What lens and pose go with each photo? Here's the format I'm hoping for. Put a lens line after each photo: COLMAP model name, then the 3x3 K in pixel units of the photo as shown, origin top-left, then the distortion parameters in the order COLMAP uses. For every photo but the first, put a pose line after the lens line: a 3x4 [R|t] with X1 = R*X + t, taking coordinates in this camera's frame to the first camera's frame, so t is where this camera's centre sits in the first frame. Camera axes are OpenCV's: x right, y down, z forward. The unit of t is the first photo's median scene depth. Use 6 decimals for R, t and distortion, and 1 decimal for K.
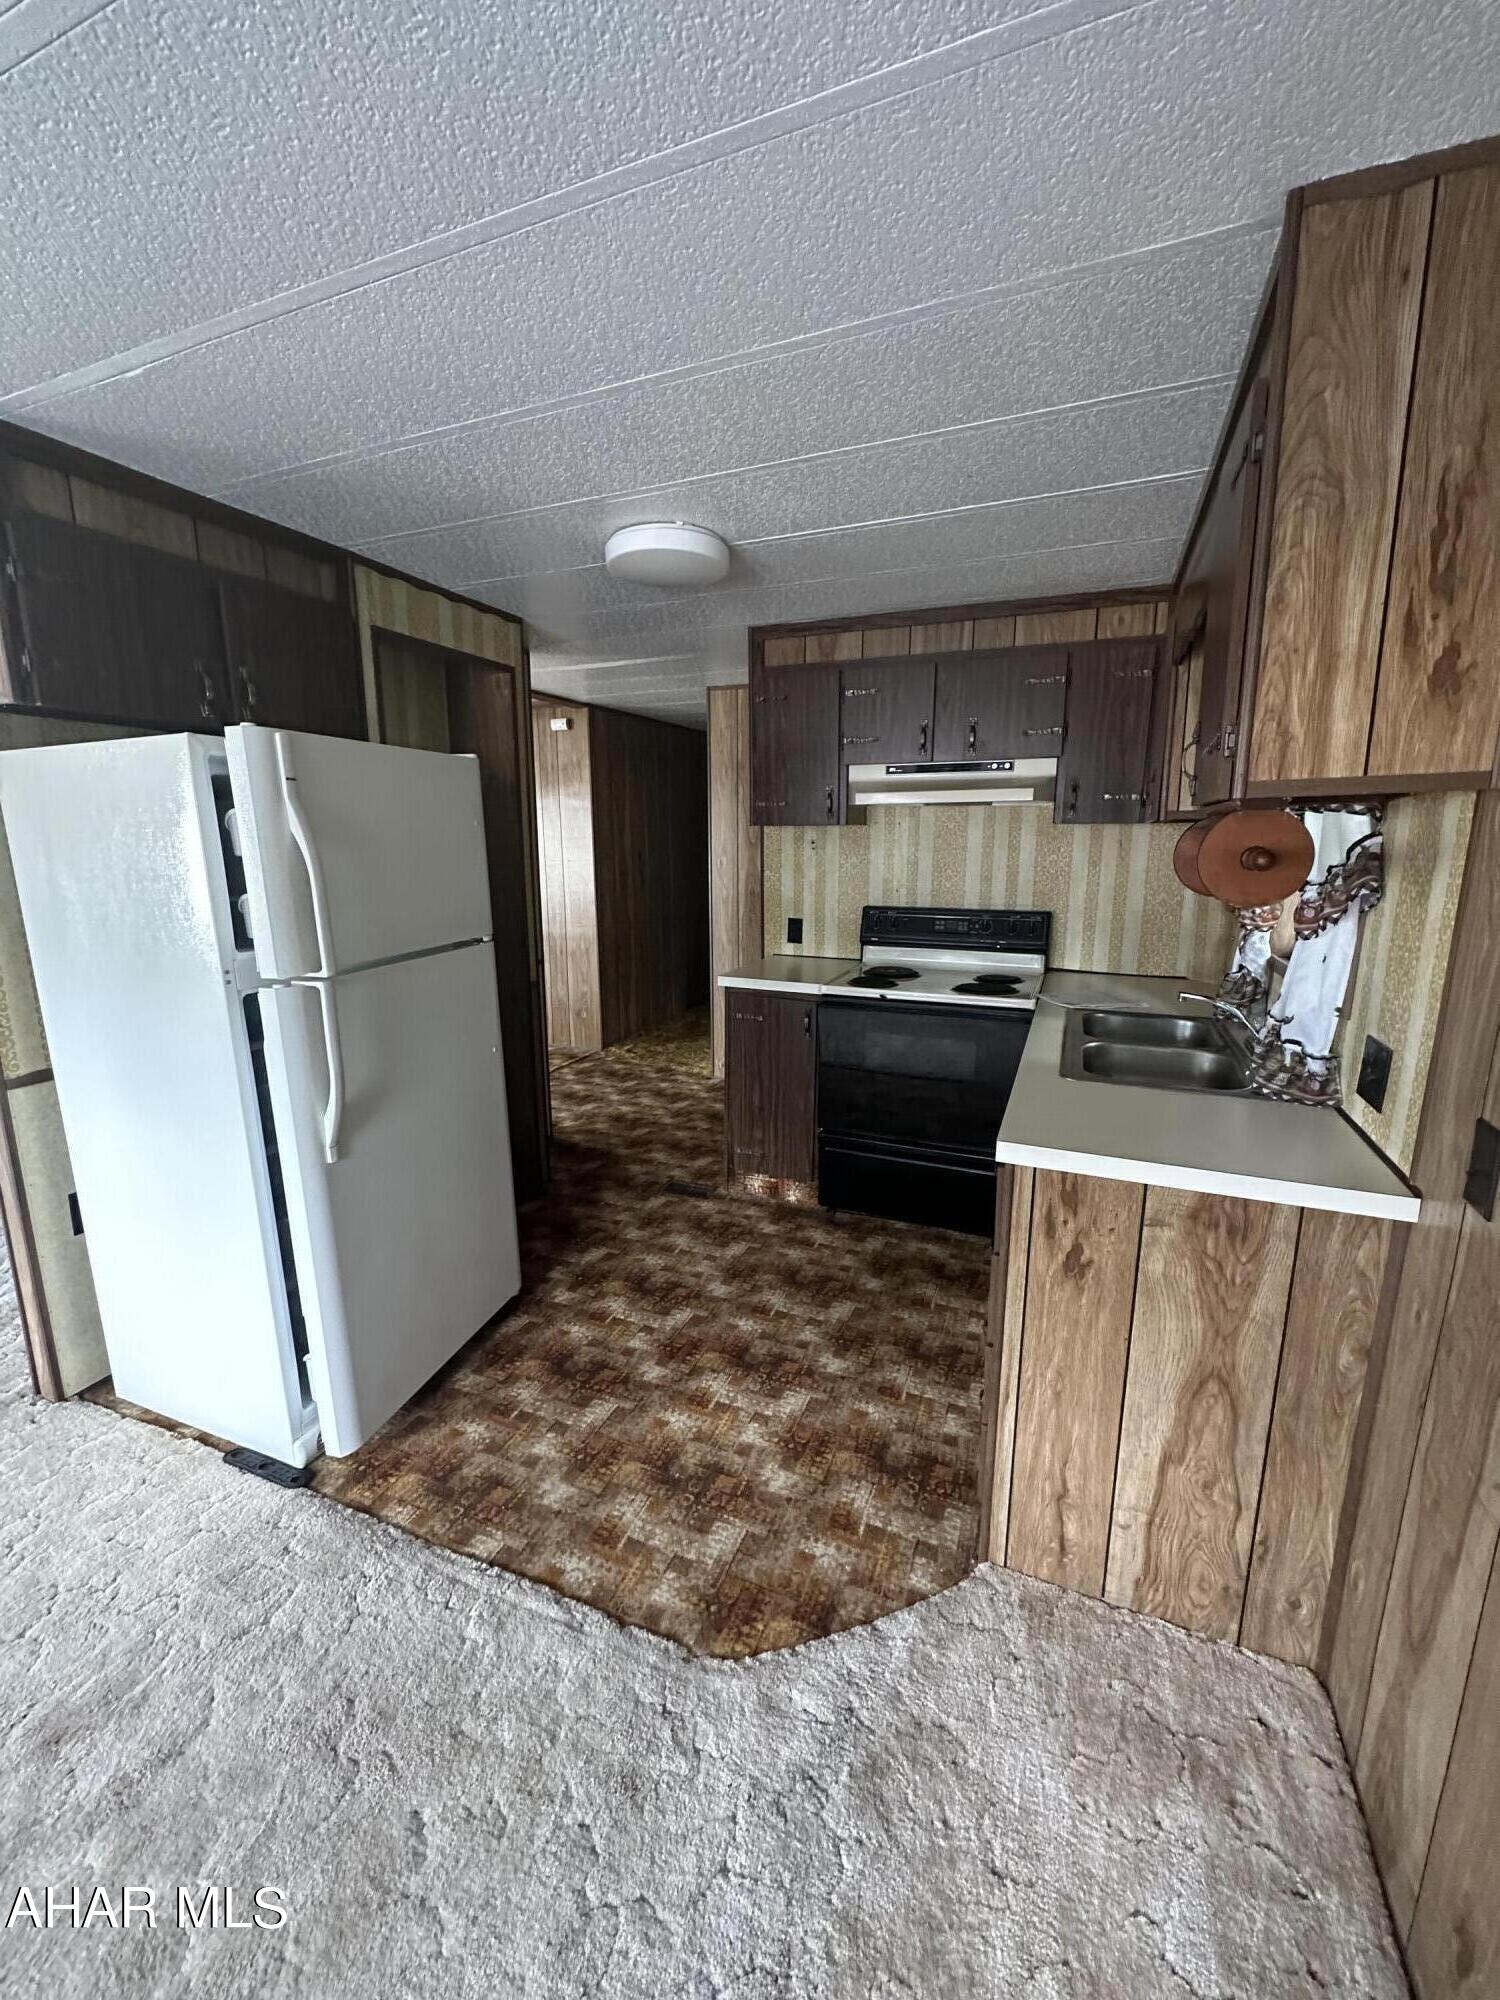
lens RADIAL K [[798.6, 0, 750.7], [0, 798.6, 999.3], [0, 0, 1]] dist [-0.004528, 0.001322]
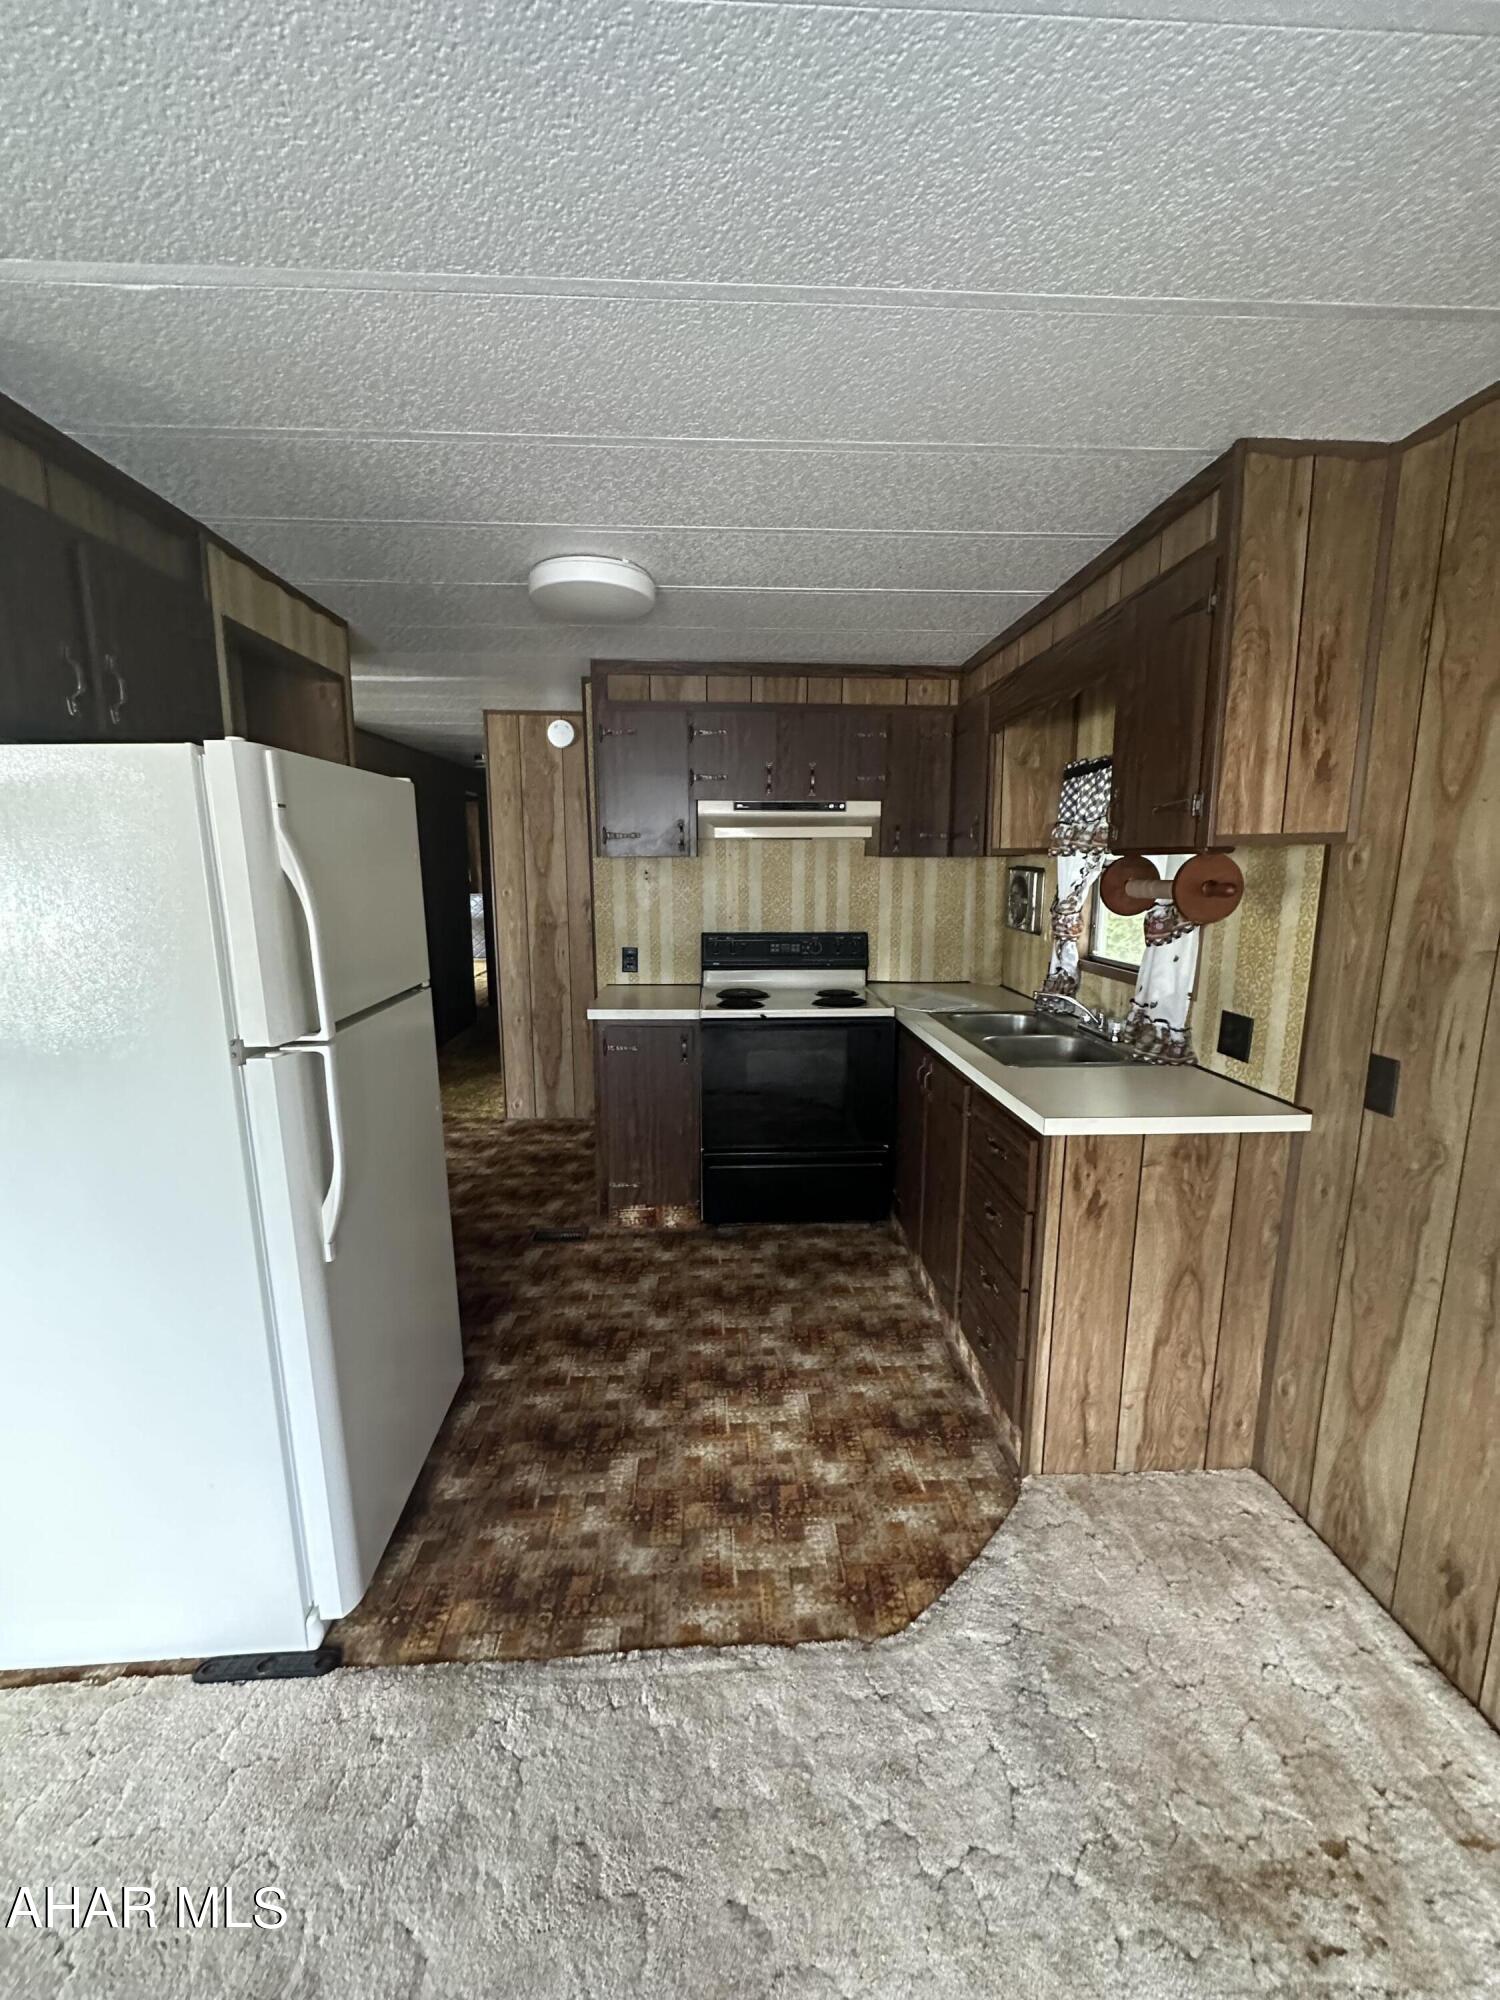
lens RADIAL K [[798.6, 0, 744.5], [0, 798.6, 999.5], [0, 0, 1]] dist [-0.004528, 0.001322]
pose [[0.903084, -0.070940, 0.423565, -0.547980], [0.084033, 0.996387, -0.012288, -0.025792], [-0.421163, 0.046690, 0.905782, 0.063909]]
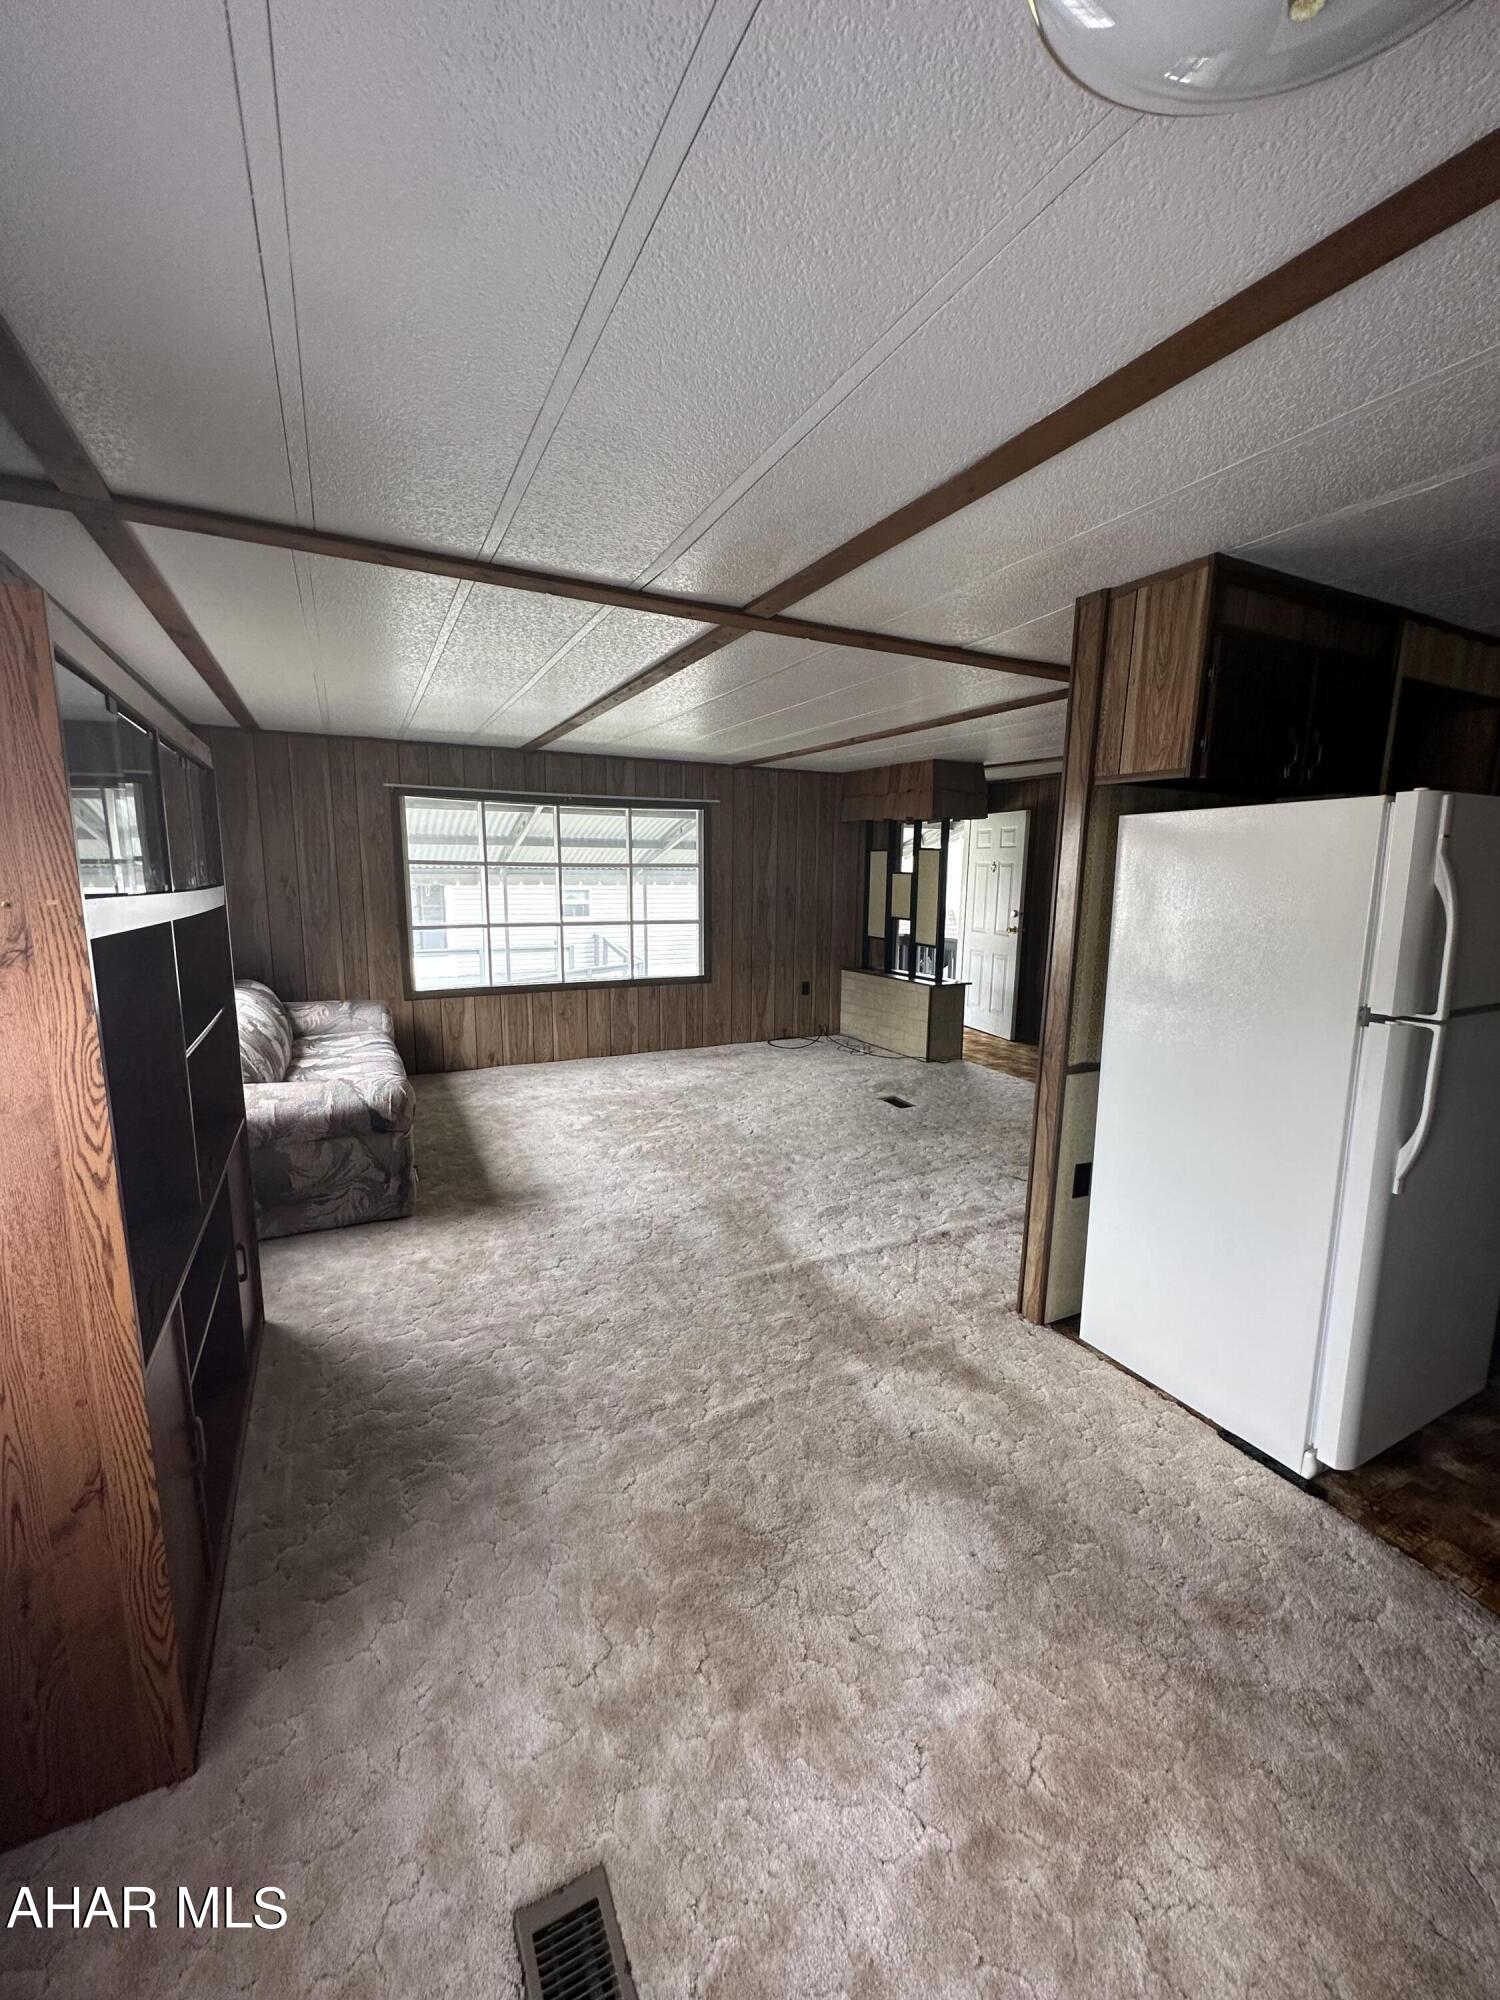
lens RADIAL K [[798.6, 0, 757.5], [0, 798.6, 996.8], [0, 0, 1]] dist [-0.004528, 0.001322]
pose [[0.764572, 0.119471, -0.633369, -0.620595], [-0.146642, 0.989143, 0.009561, 0.062366], [0.627635, 0.085569, 0.773791, -0.387931]]
